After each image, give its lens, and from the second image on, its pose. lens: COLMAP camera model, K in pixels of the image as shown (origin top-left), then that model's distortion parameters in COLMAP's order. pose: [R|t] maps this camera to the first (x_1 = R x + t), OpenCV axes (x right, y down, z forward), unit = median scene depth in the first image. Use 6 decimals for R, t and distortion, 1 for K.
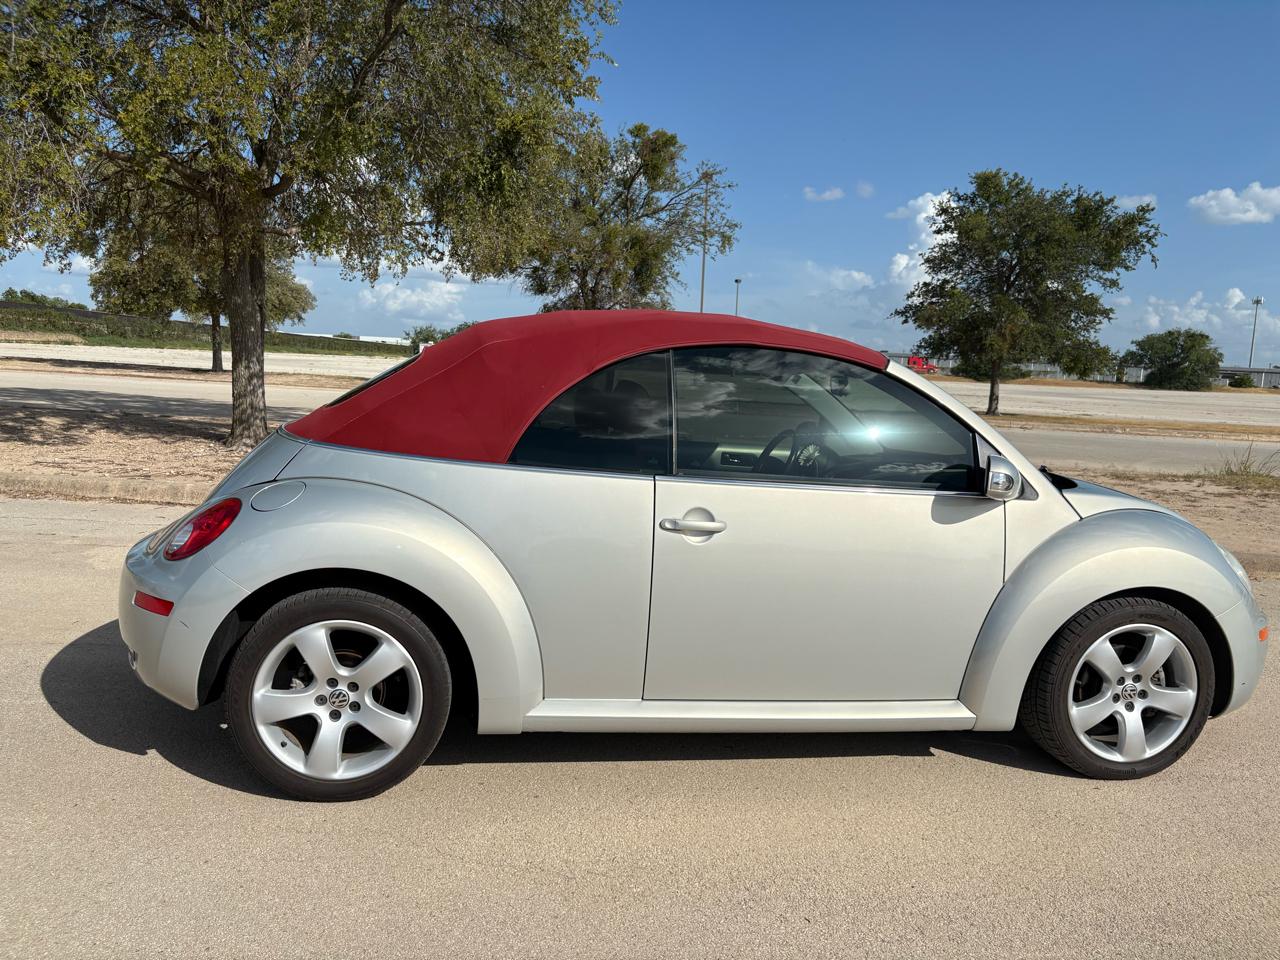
lens RADIAL K [[972.5, 0, 623.5], [0, 972.5, 499.6], [0, 0, 1]] dist [0.040461, -0.047357]
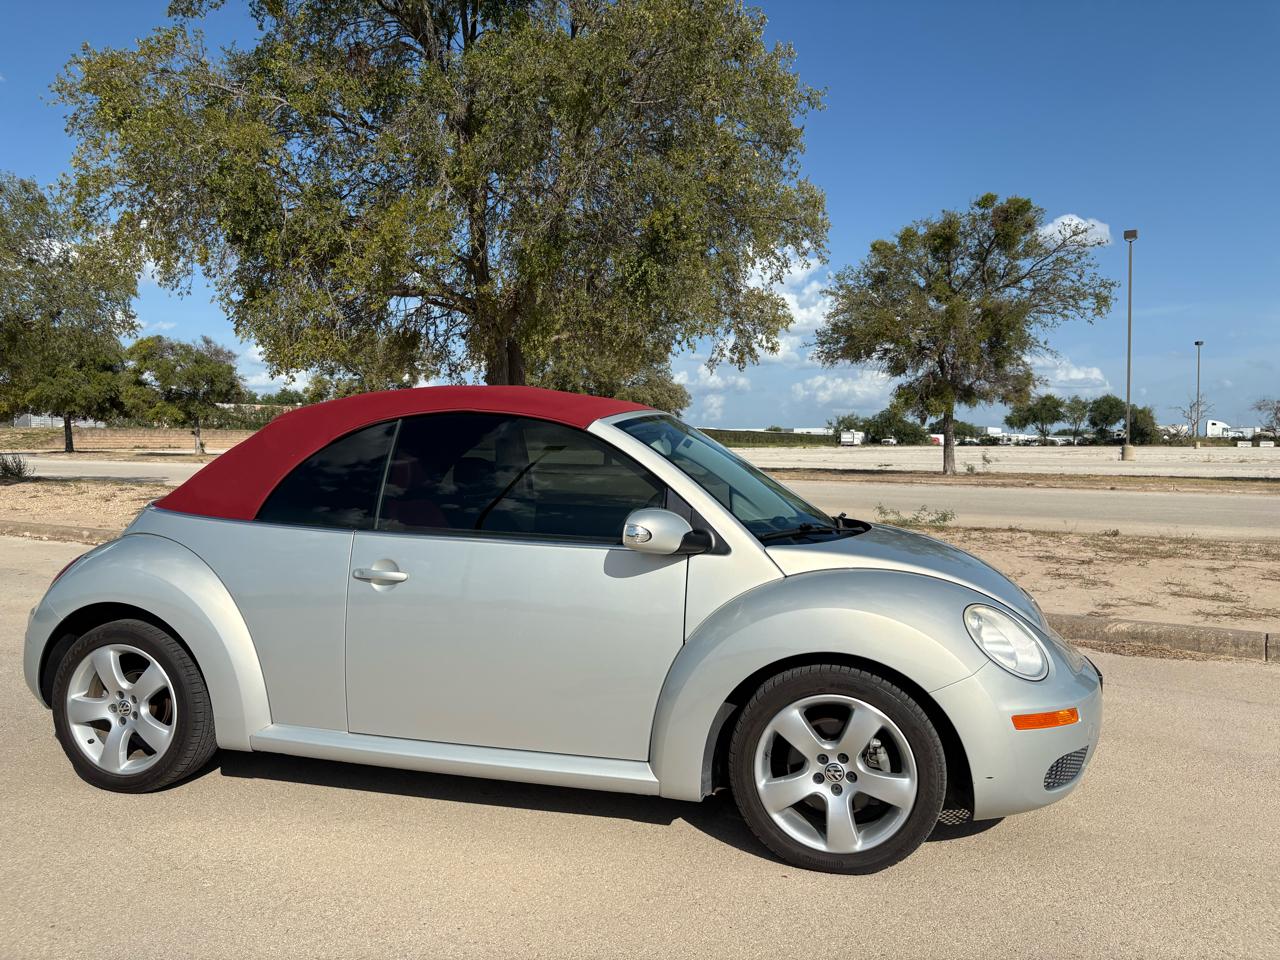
lens RADIAL K [[972.5, 0, 630.1], [0, 972.5, 485.3], [0, 0, 1]] dist [0.040461, -0.047357]
pose [[0.908018, -0.025044, -0.418183, 0.721909], [-0.018834, 0.994762, -0.100469, 0.028568], [0.418509, 0.099104, 0.902790, 0.090213]]
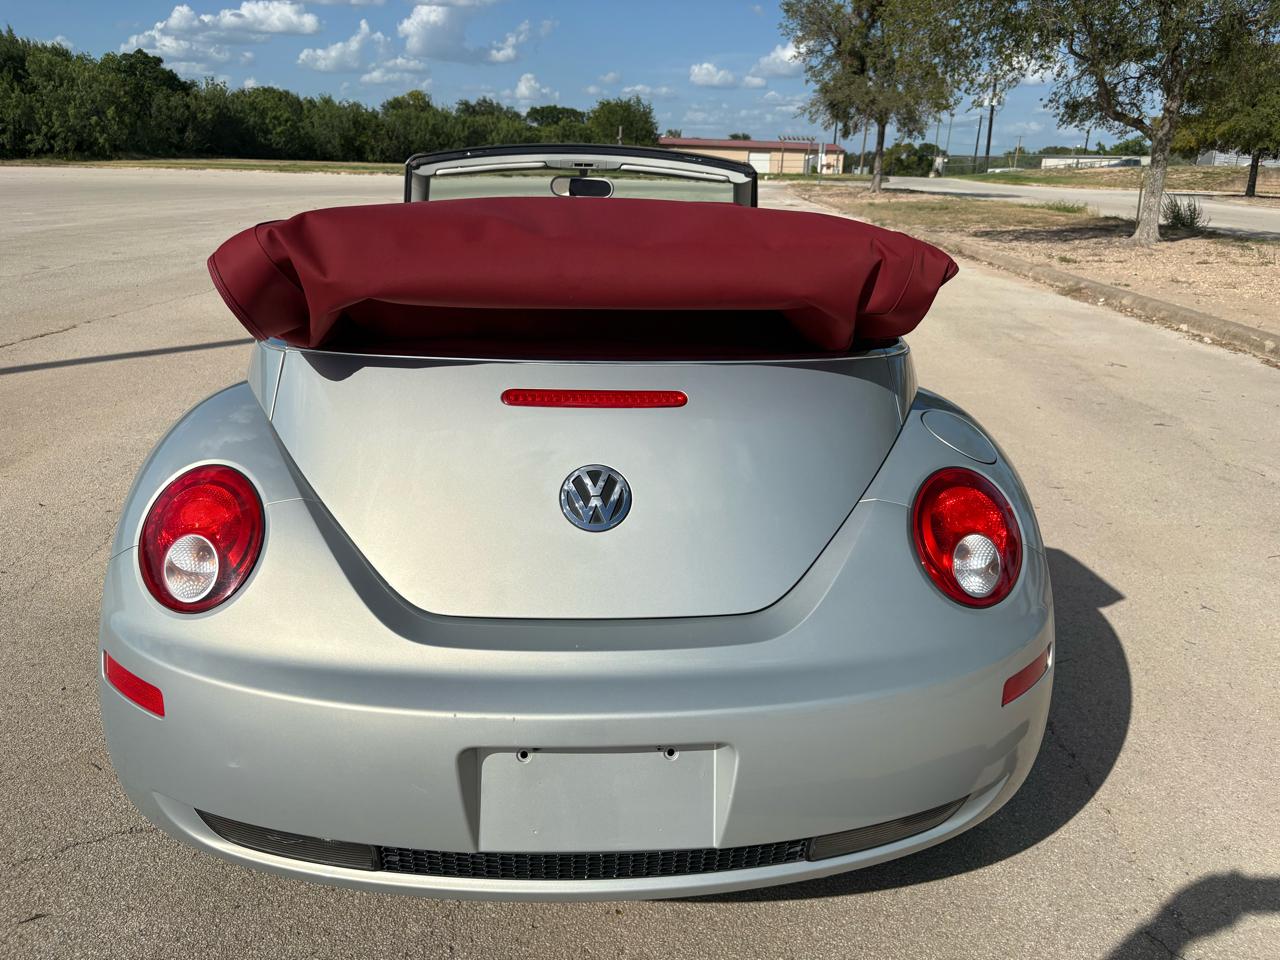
lens RADIAL K [[972.5, 0, 640.1], [0, 972.5, 474.3], [0, 0, 1]] dist [0.040461, -0.047357]
pose [[0.086697, 0.262661, -0.960985, -0.462812], [-0.165066, 0.955072, 0.246153, -0.159266], [0.982465, 0.137286, 0.126159, 0.831781]]
